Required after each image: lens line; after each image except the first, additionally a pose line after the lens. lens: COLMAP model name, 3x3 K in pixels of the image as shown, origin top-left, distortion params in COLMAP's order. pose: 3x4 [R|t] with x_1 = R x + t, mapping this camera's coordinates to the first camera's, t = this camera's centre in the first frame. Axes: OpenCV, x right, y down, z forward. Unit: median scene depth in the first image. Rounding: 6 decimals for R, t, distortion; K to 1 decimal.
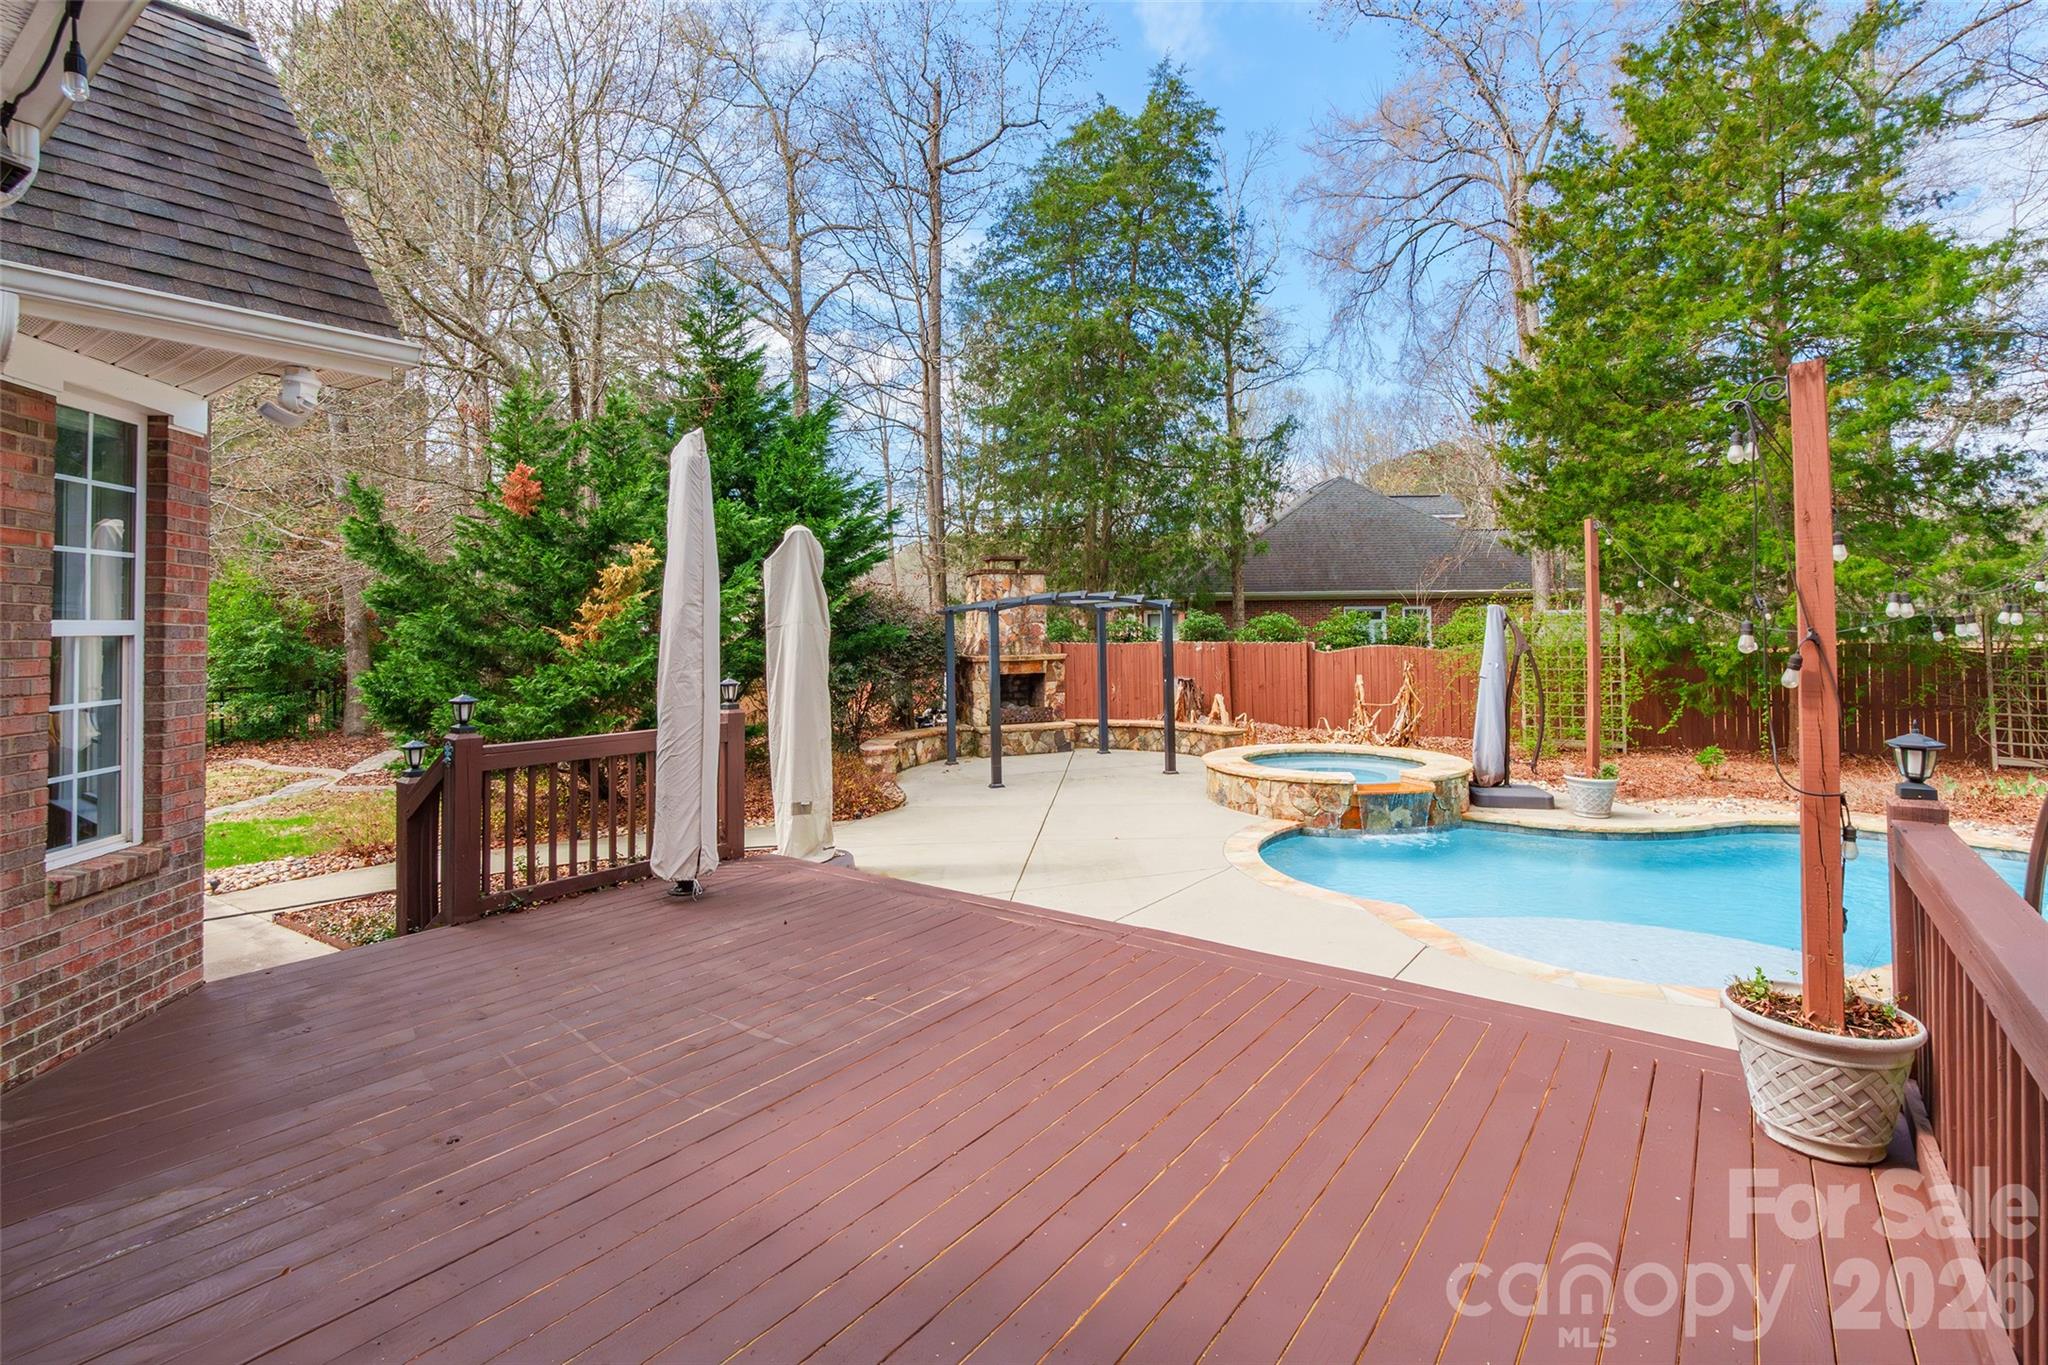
lens RADIAL K [[964.4, 0, 1054.7], [0, 964.4, 605.8], [0, 0, 1]] dist [-0.006007, -0.000192]
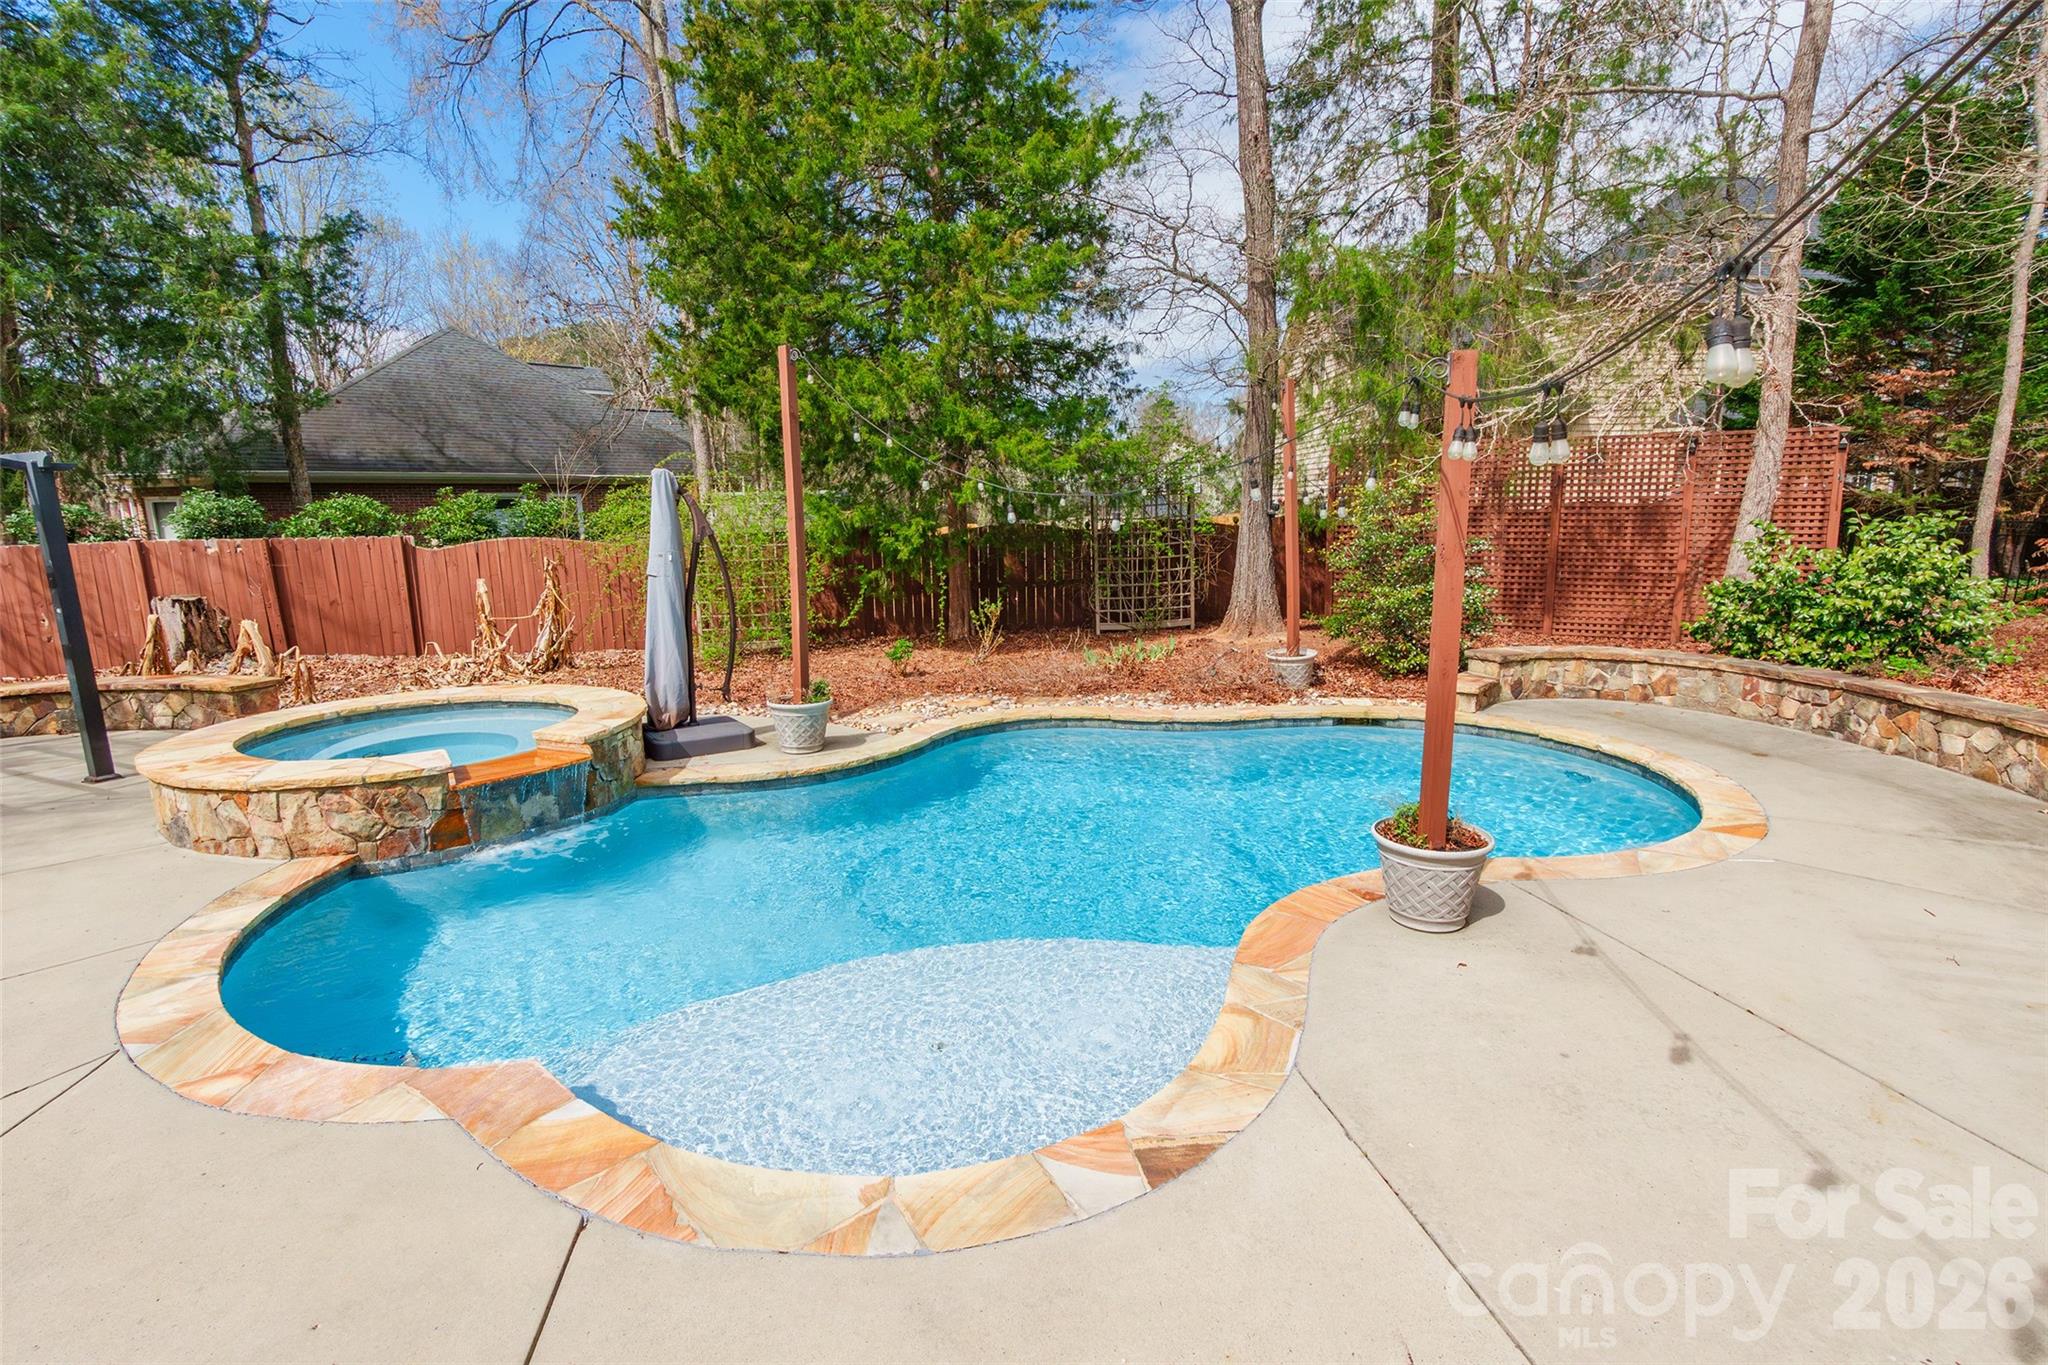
lens RADIAL K [[955.8, 0, 1024.0], [0, 955.8, 682.5], [0, 0, 1]] dist [-0.004125, -0.000571]
pose [[0.699596, -0.127628, 0.703048, 0.115965], [-0.006050, 0.982826, 0.184437, 0.017862], [-0.714513, -0.133285, 0.686809, 0.272142]]
